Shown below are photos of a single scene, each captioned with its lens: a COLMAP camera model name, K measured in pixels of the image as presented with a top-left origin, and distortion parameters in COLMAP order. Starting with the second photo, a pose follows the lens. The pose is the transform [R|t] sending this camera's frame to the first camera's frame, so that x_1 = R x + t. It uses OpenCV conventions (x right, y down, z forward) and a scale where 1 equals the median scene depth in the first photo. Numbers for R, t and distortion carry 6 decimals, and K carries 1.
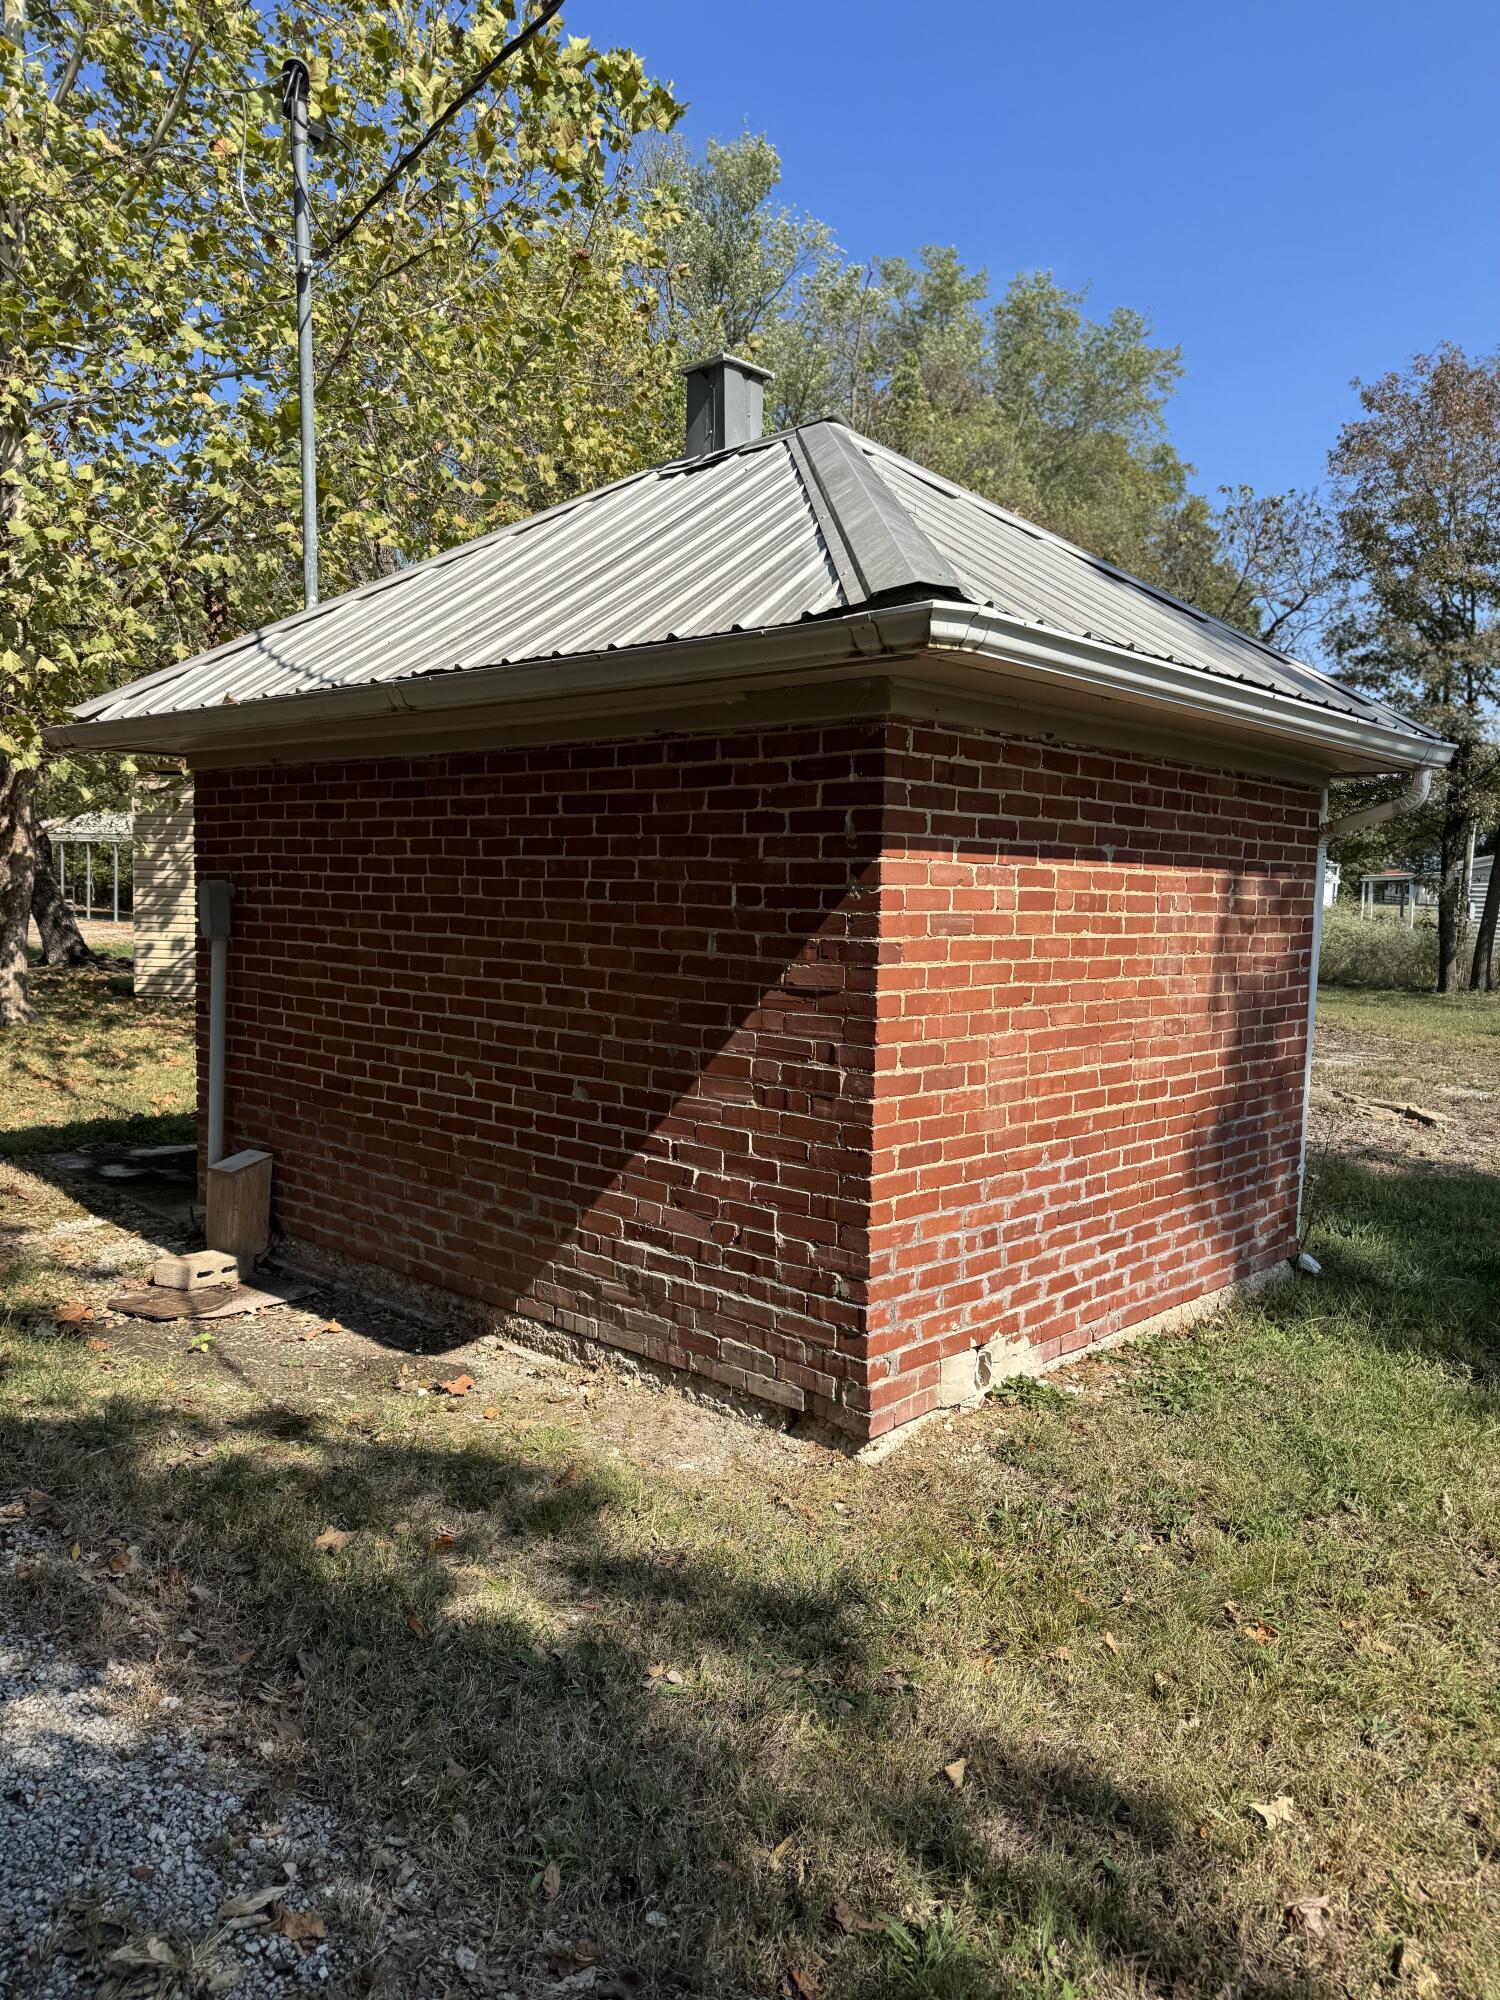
lens RADIAL K [[1413.4, 0, 750.0], [0, 1413.4, 1000.0], [0, 0, 1]] dist [0.094703, -0.137657]
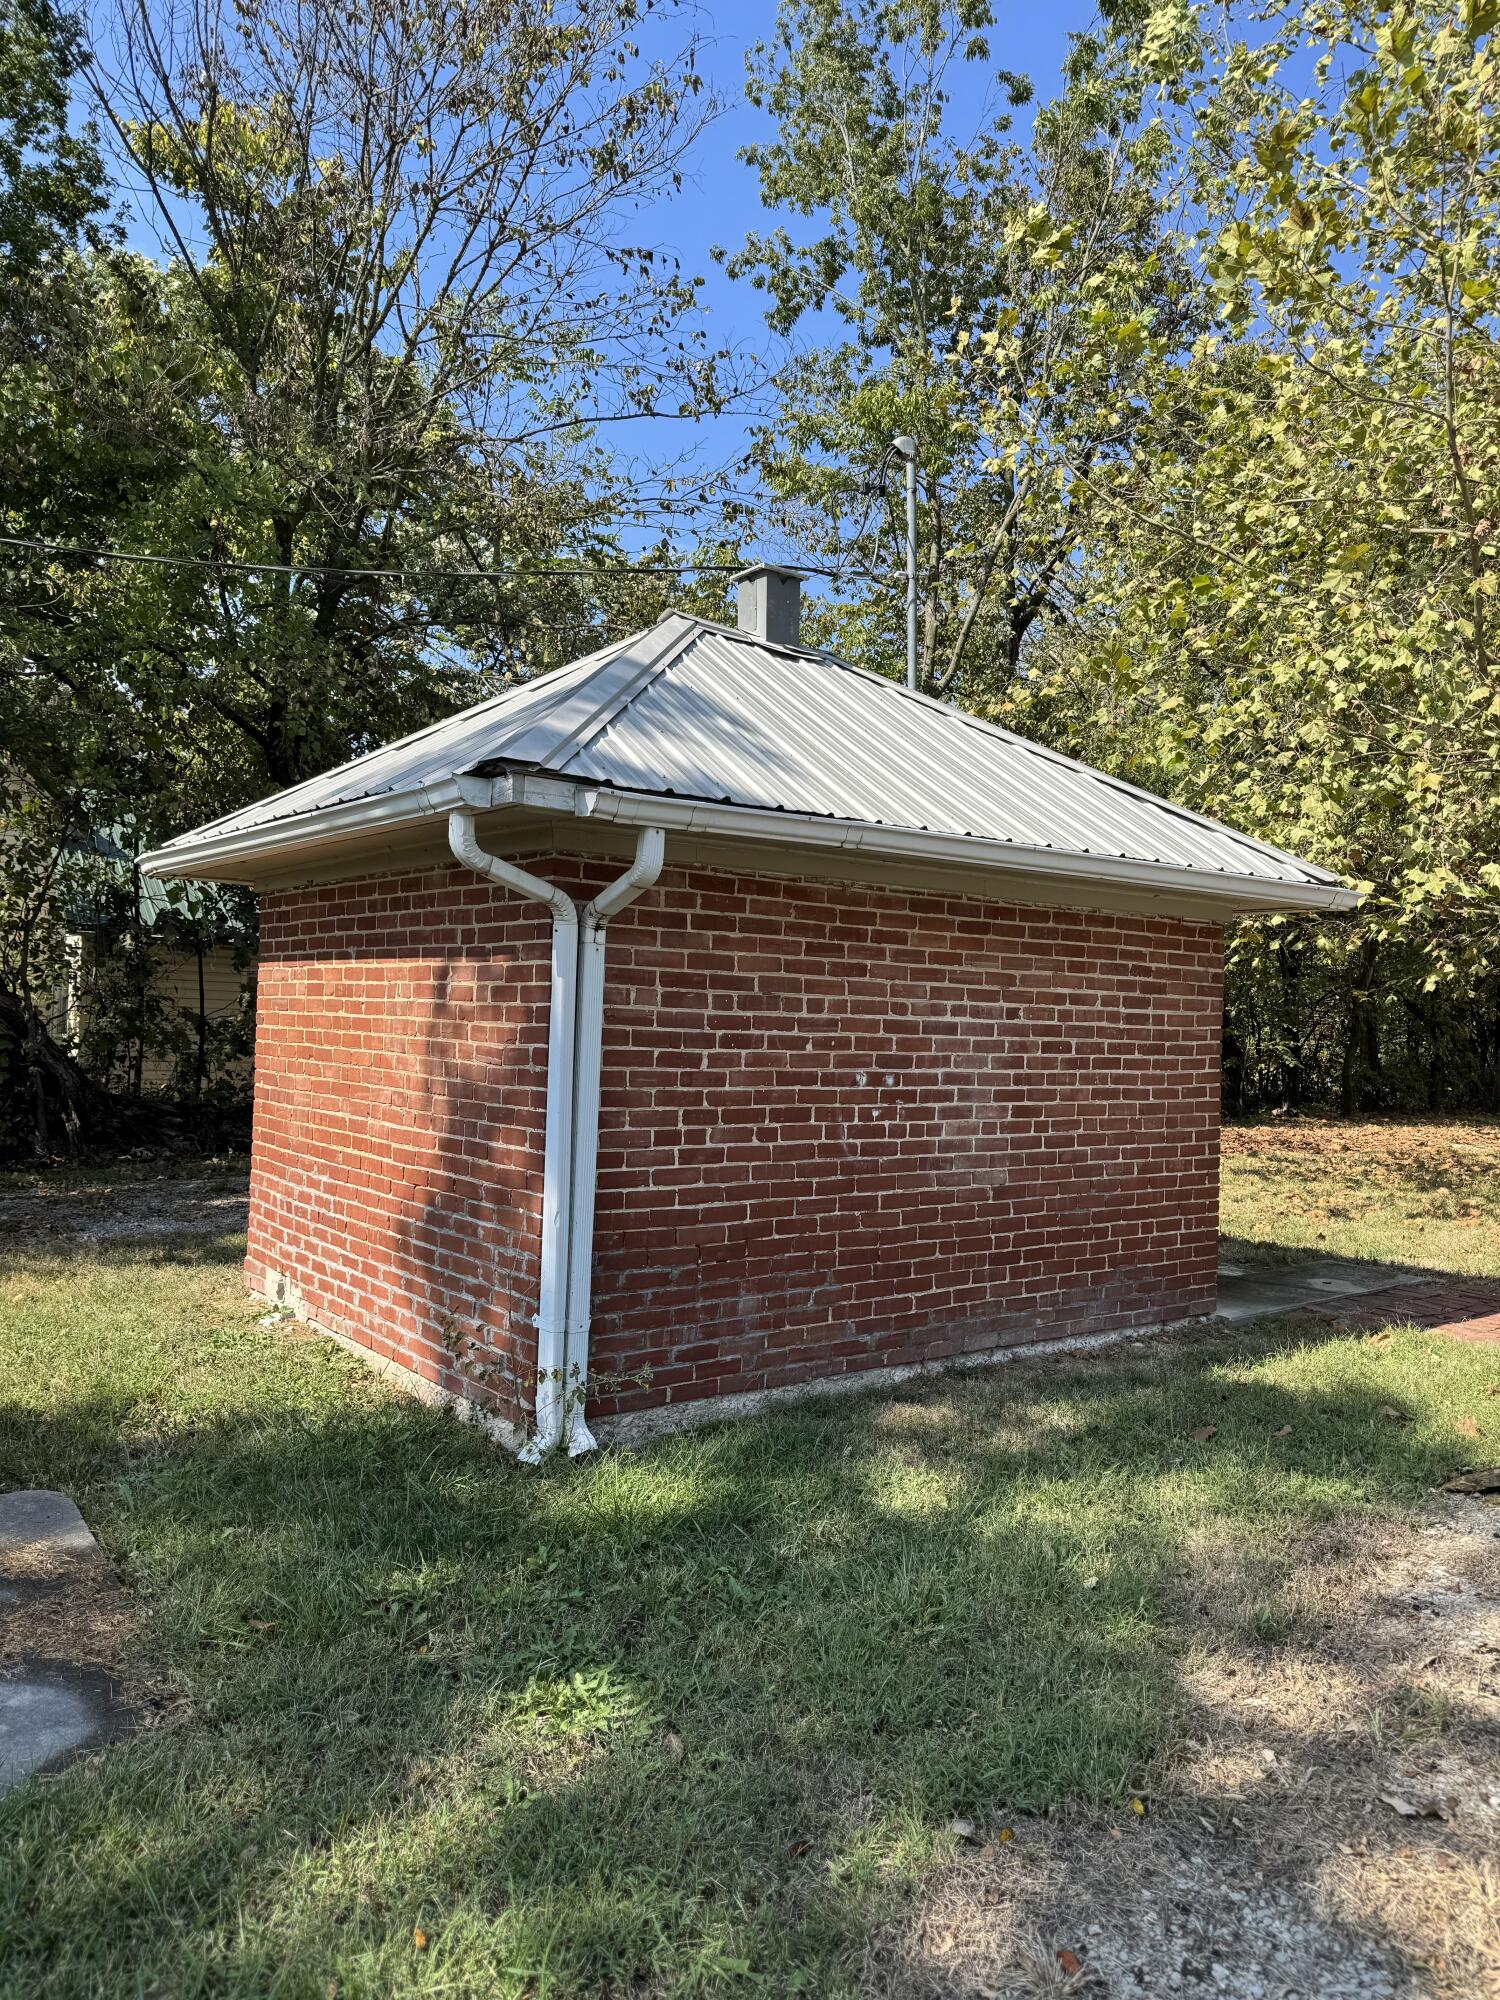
lens RADIAL K [[1413.4, 0, 750.0], [0, 1413.4, 1000.0], [0, 0, 1]] dist [0.094703, -0.137657]
pose [[-0.163465, -0.032237, -0.986022, 1.411561], [-0.101455, 0.994716, -0.015702, -0.072469], [0.981319, 0.097470, -0.165872, 1.500287]]
